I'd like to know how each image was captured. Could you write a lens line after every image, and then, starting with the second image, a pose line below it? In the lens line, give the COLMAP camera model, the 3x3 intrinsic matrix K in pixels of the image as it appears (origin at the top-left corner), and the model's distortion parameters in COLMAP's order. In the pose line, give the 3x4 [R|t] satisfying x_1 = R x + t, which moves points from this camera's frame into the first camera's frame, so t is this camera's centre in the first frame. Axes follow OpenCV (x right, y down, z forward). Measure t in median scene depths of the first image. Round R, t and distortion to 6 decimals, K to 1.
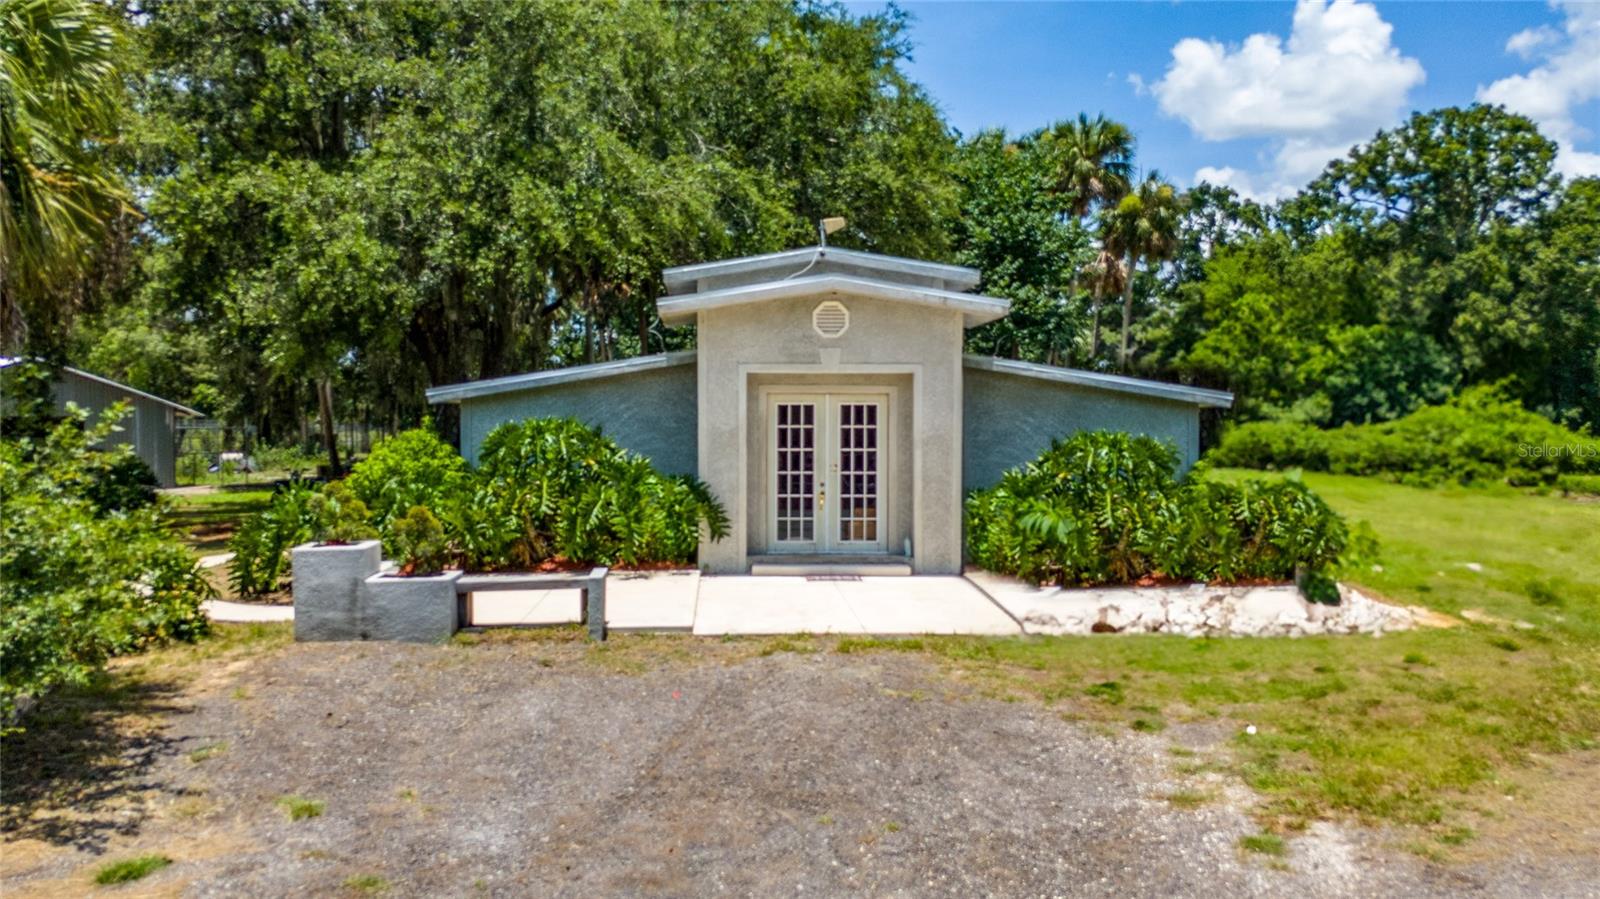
lens RADIAL K [[1402.4, 0, 745.1], [0, 1402.4, 452.4], [0, 0, 1]] dist [0.102086, -0.121296]
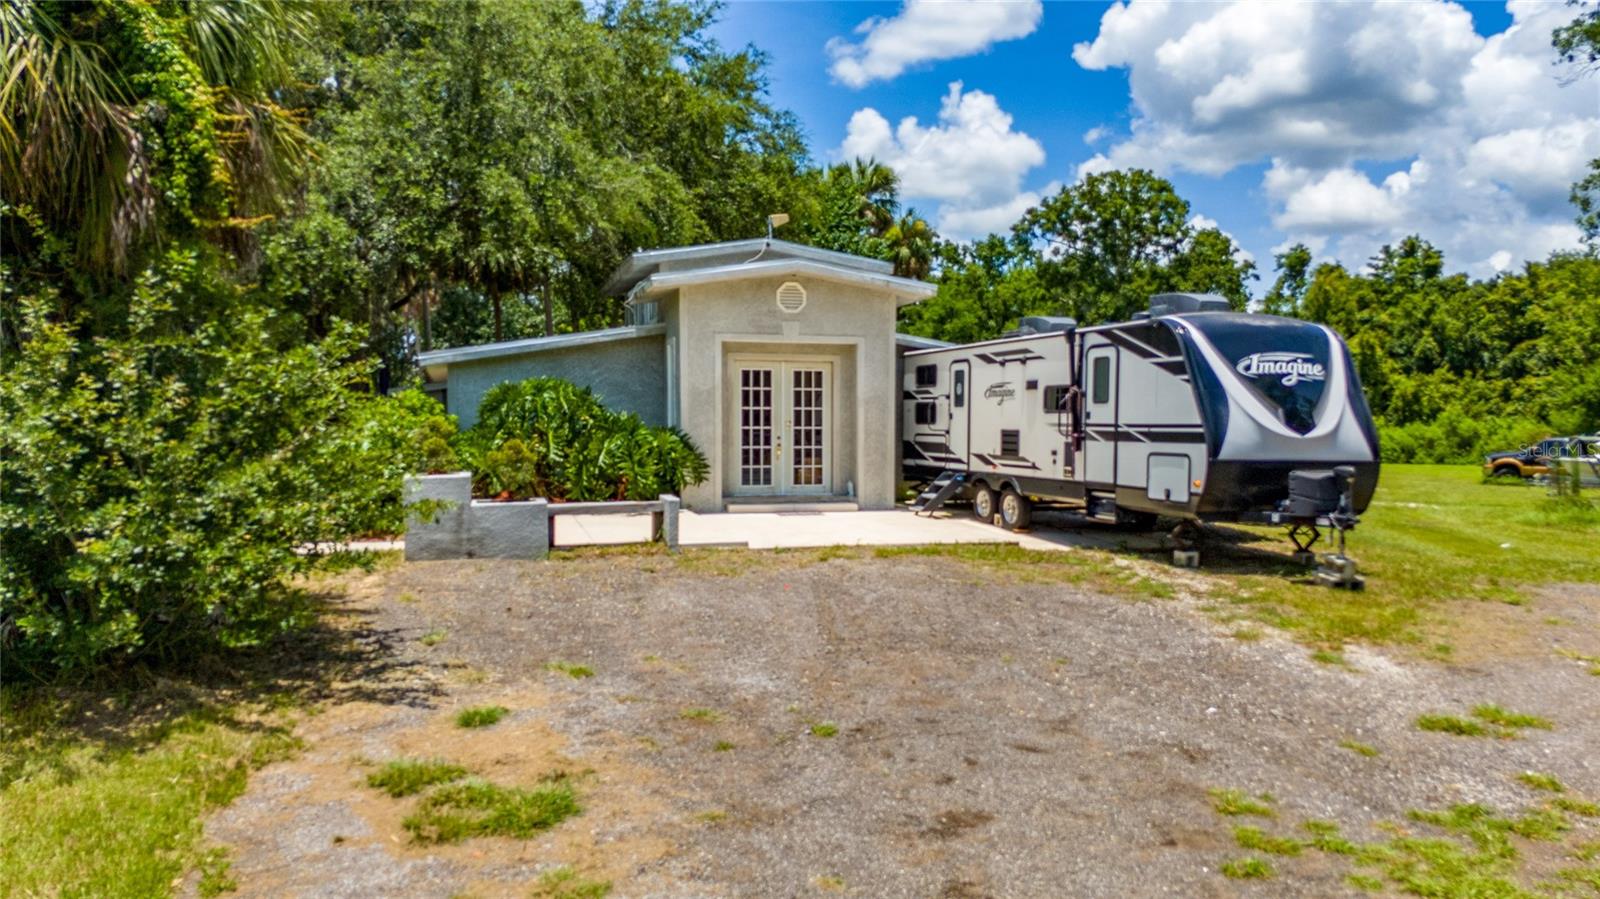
lens RADIAL K [[1216.3, 0, 800.0], [0, 1216.3, 449.5], [0, 0, 1]] dist [0.137564, -0.207483]
pose [[0.970263, -0.004504, 0.242012, -0.176672], [0.005246, 0.999983, -0.002422, 0.035615], [-0.241997, 0.003620, 0.970270, -0.002783]]
